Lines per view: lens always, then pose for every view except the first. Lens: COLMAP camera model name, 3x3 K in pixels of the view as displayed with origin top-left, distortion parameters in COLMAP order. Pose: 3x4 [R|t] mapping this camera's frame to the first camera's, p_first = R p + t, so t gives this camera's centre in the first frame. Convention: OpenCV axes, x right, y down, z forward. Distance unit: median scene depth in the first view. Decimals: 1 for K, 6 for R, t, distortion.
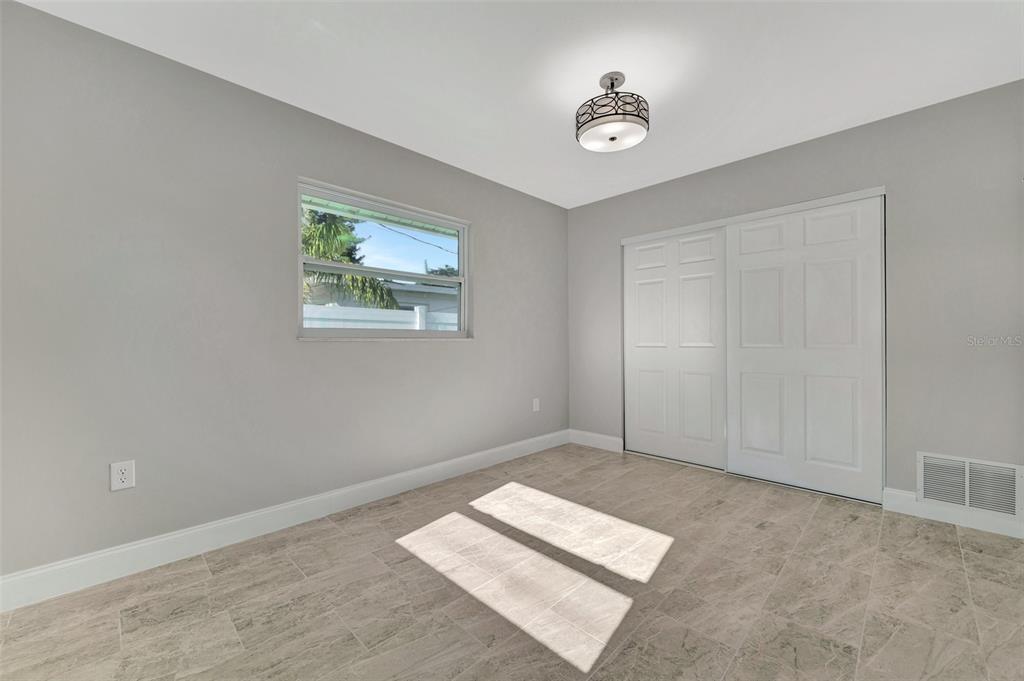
lens RADIAL K [[401.2, 0, 511.8], [0, 401.2, 341.4], [0, 0, 1]] dist [0.000292, 0.000001]
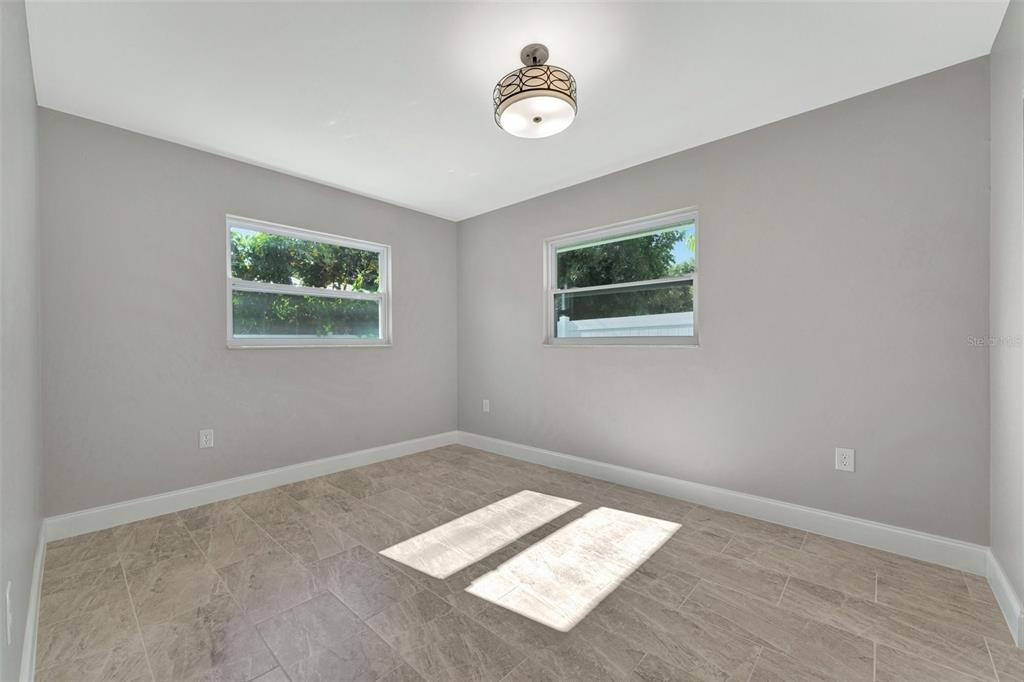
lens RADIAL K [[406.6, 0, 507.3], [0, 406.6, 342.8], [0, 0, 1]] dist [-0.000326, 0.000006]
pose [[0.037512, -0.002952, -0.999292, 1.049381], [-0.002715, 0.999992, -0.003055, -0.008717], [0.999292, 0.002827, 0.037504, 0.827973]]
